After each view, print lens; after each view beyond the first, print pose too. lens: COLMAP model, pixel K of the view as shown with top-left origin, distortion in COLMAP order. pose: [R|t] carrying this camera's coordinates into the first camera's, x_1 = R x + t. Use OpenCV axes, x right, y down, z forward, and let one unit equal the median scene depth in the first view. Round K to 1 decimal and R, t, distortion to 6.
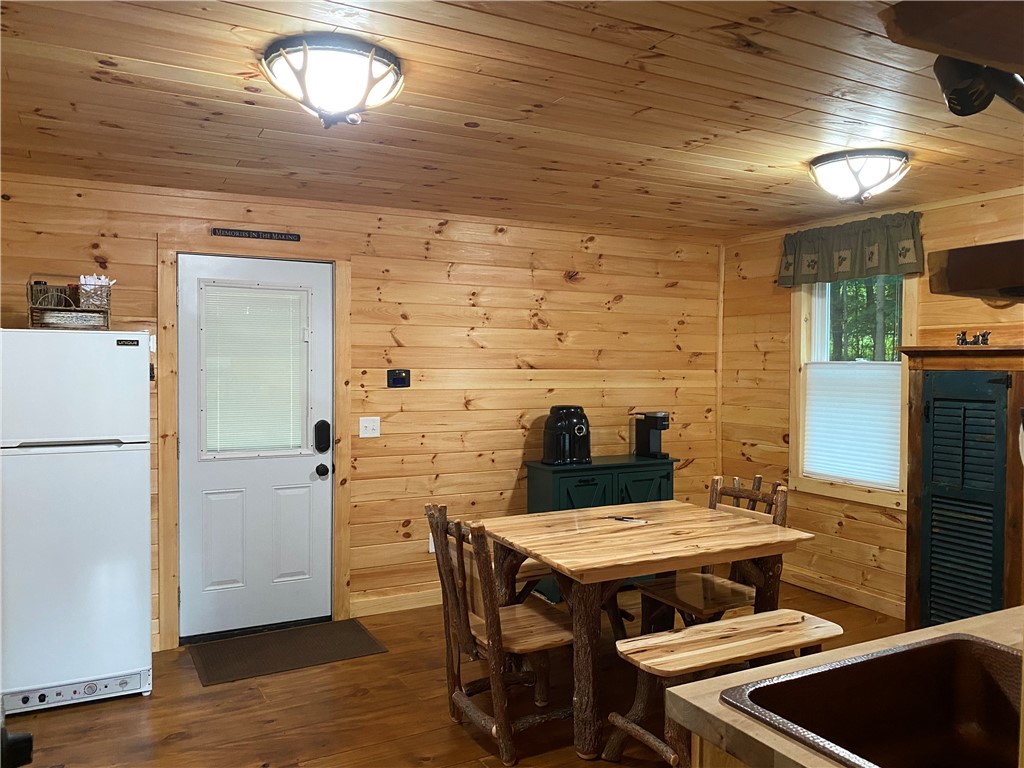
lens RADIAL K [[780.0, 0, 513.6], [0, 780.0, 376.3], [0, 0, 1]] dist [0.007249, -0.005815]
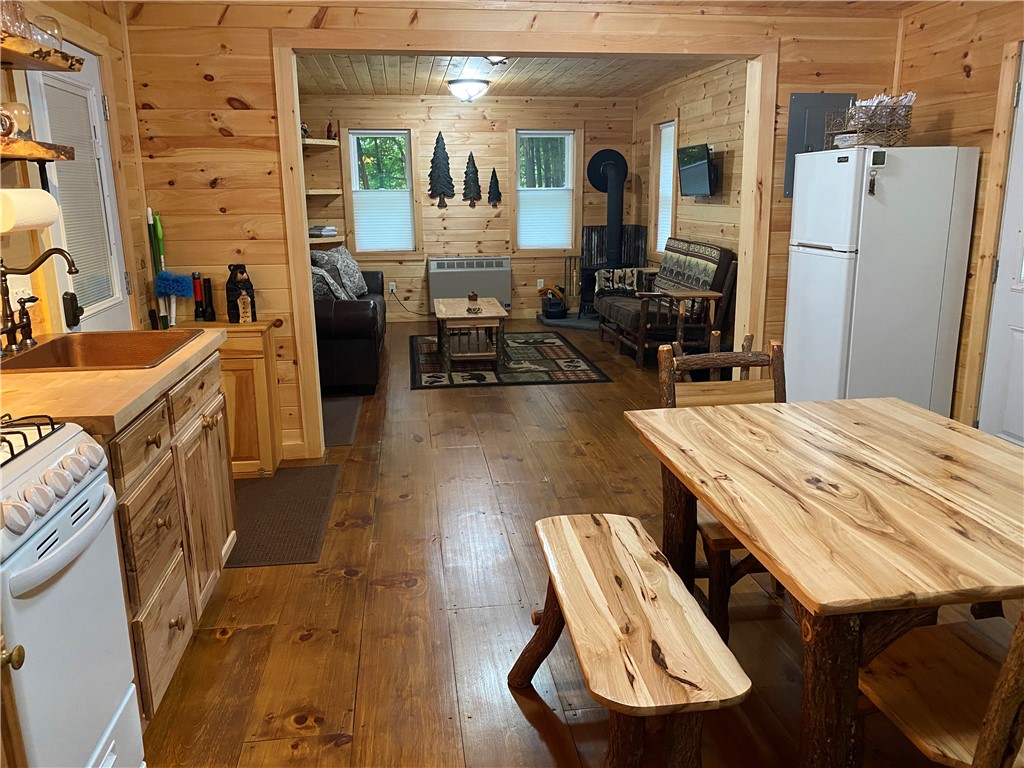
lens RADIAL K [[780.0, 0, 513.6], [0, 780.0, 376.3], [0, 0, 1]] dist [0.007249, -0.005815]
pose [[-0.348429, 0.209798, -0.913555, 0.848041], [-0.002372, 0.974429, 0.224682, 0.010329], [0.937332, 0.080452, -0.339021, 1.086403]]
